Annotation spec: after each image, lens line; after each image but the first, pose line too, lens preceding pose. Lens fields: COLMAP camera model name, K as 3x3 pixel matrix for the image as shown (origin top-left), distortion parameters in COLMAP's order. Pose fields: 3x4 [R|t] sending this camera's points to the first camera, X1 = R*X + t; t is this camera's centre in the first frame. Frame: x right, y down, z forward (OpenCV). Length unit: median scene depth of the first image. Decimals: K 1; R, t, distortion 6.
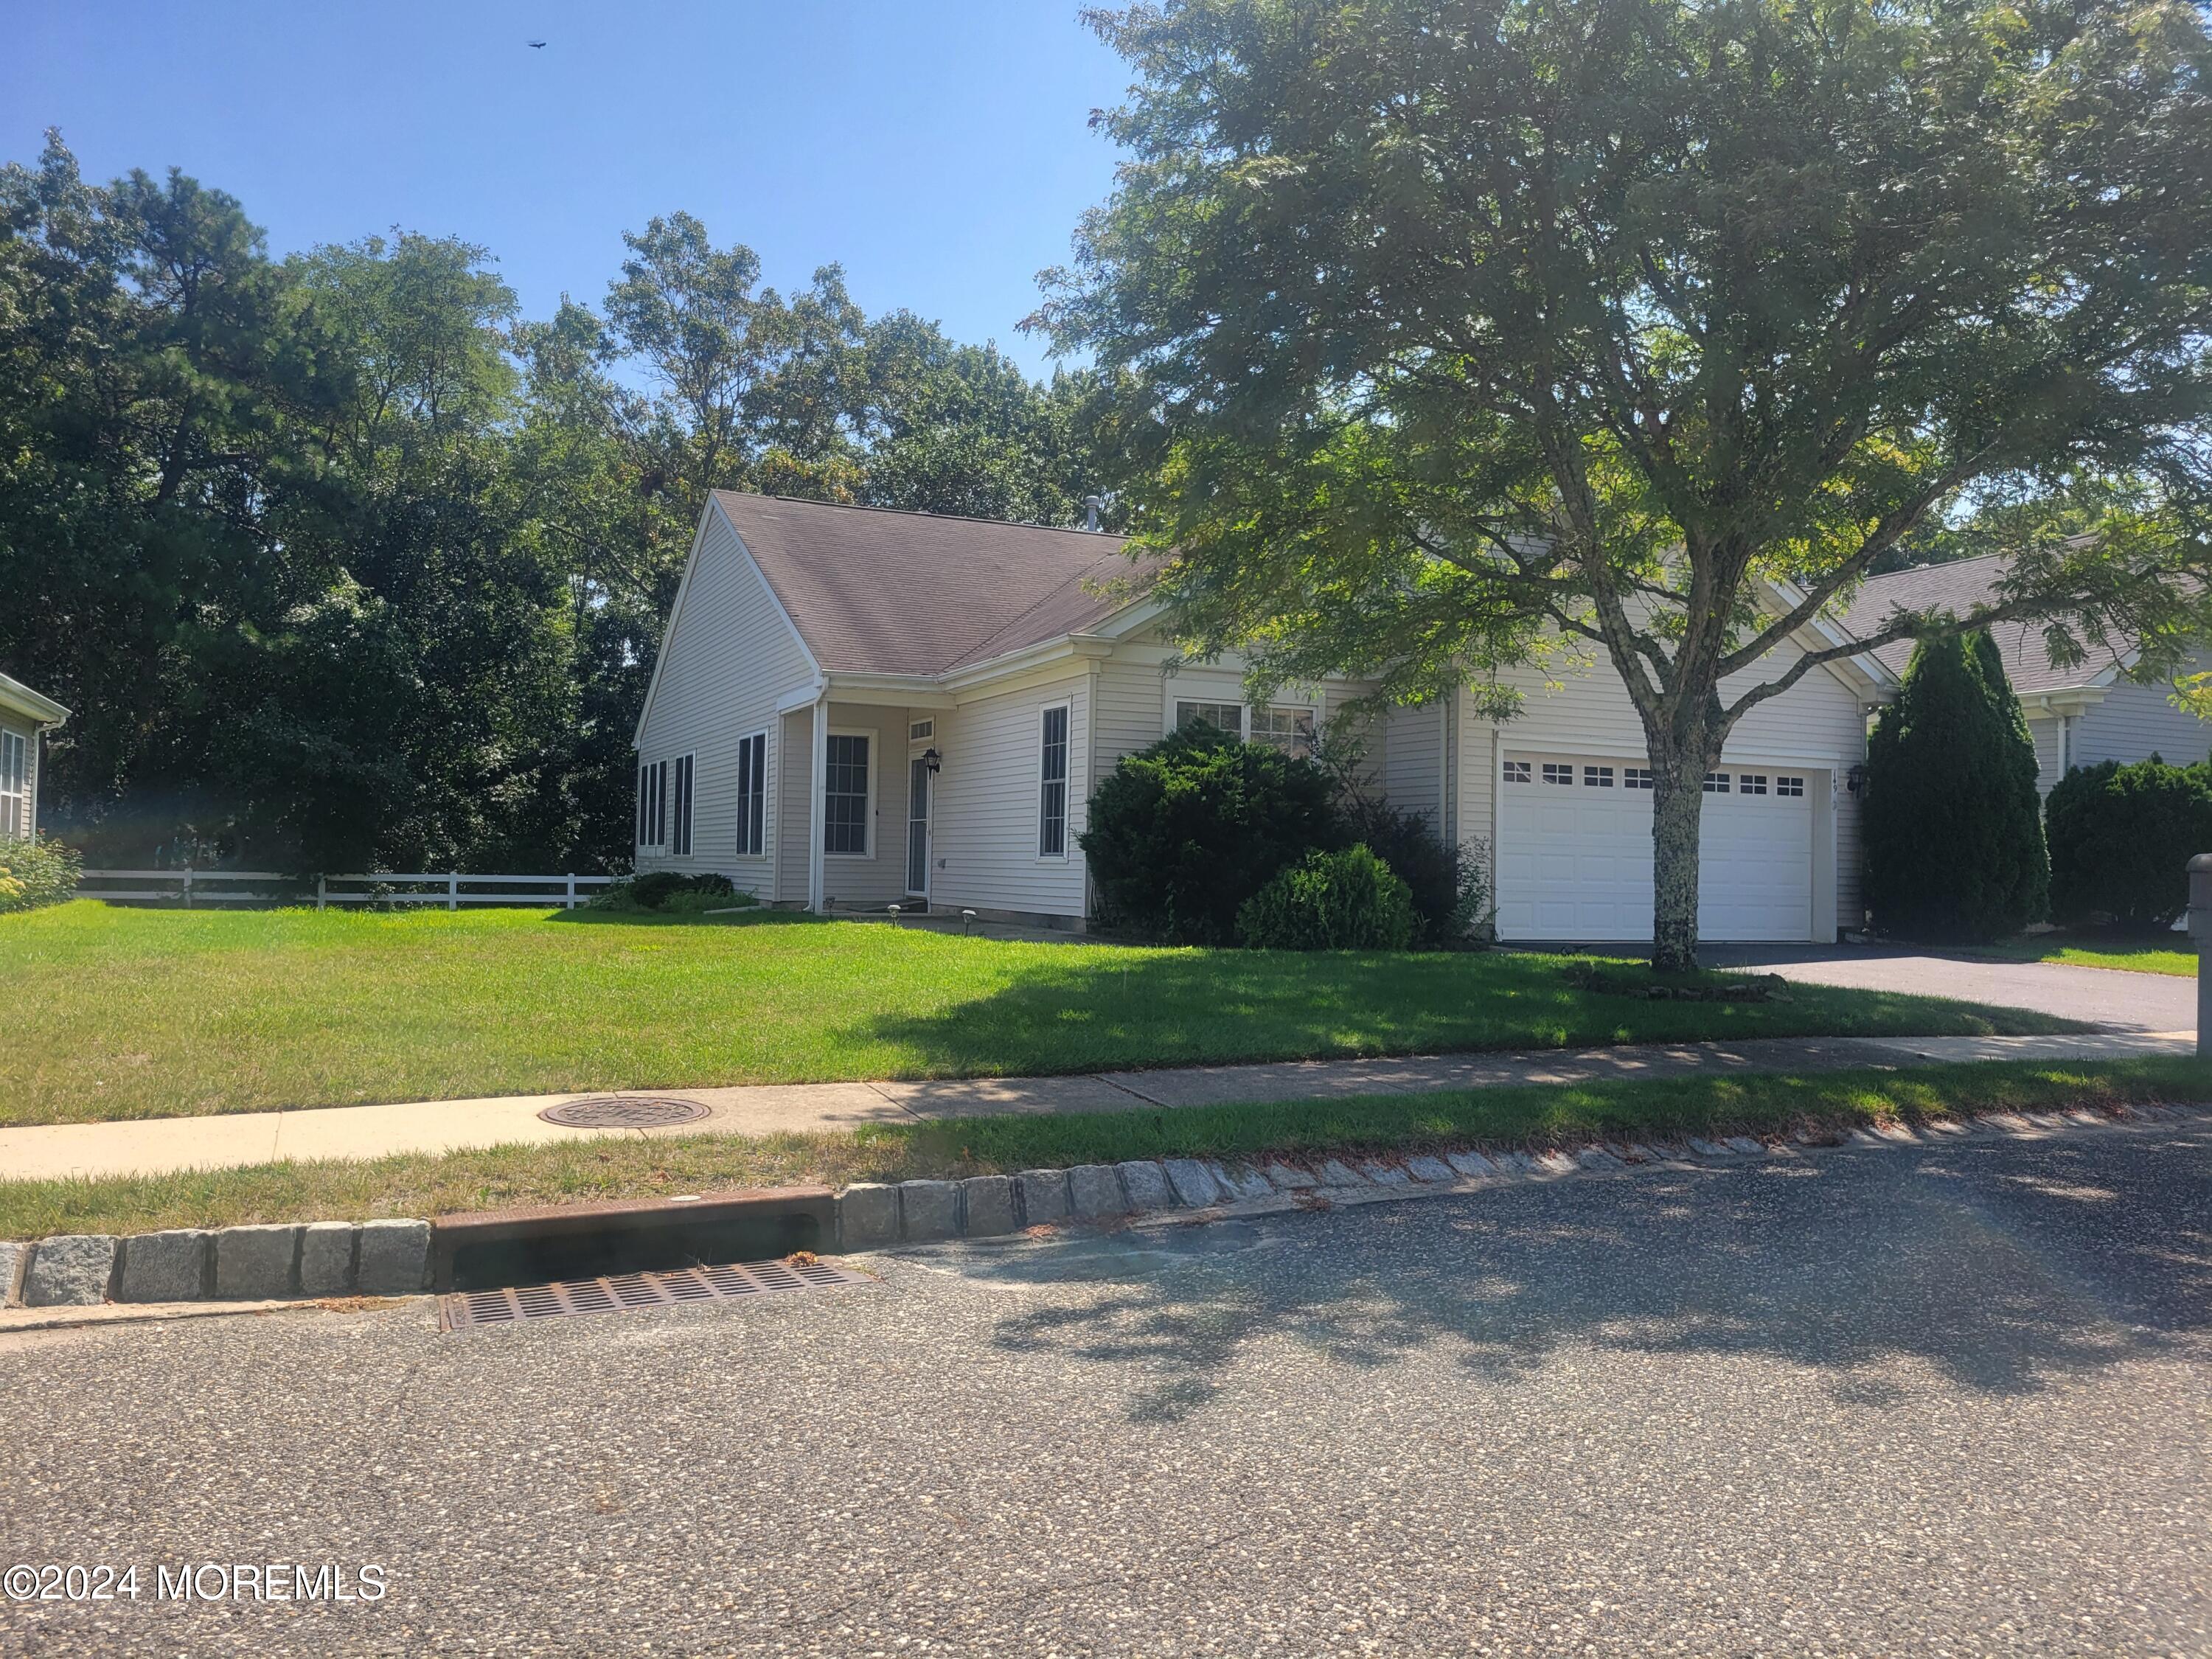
lens RADIAL K [[1673.7, 0, 1118.9], [0, 1673.7, 818.5], [0, 0, 1]] dist [0.056607, -0.041080]
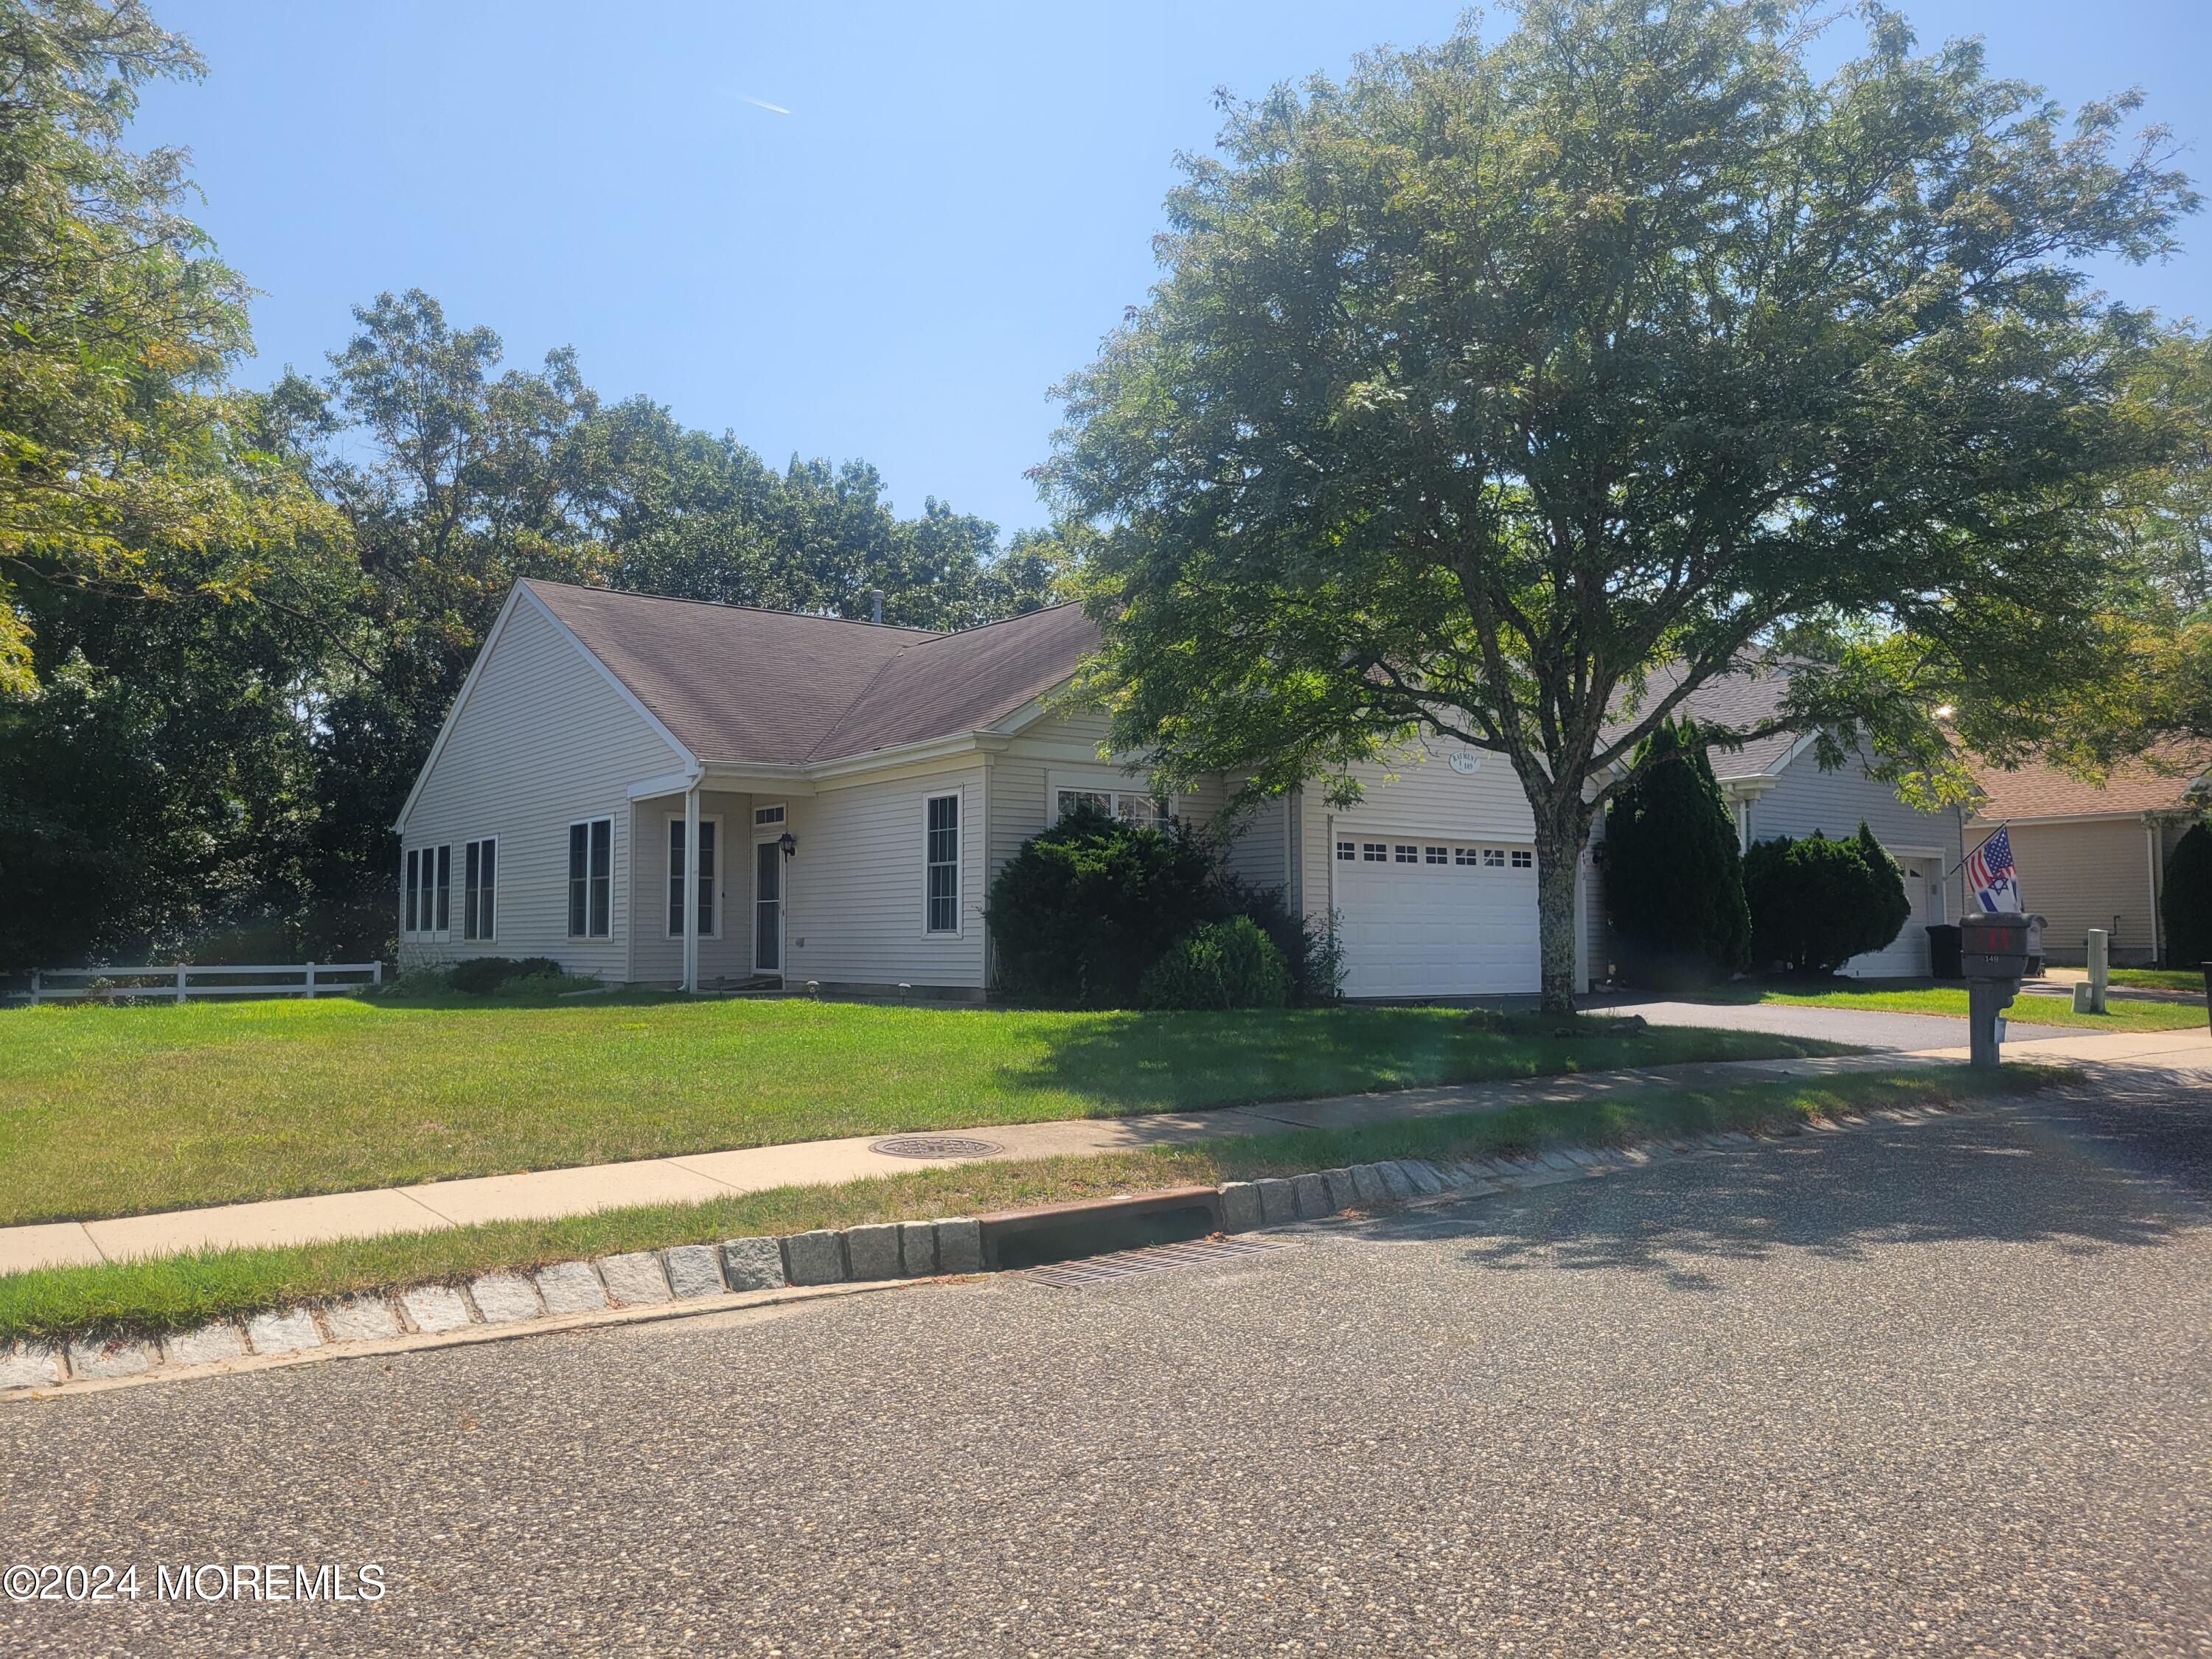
lens RADIAL K [[1673.7, 0, 1092.5], [0, 1673.7, 842.3], [0, 0, 1]] dist [0.056607, -0.041080]
pose [[0.978383, -0.009283, 0.206595, -0.157802], [0.015296, 0.999504, -0.027527, -0.004391], [-0.206237, 0.030092, 0.978039, -0.081325]]
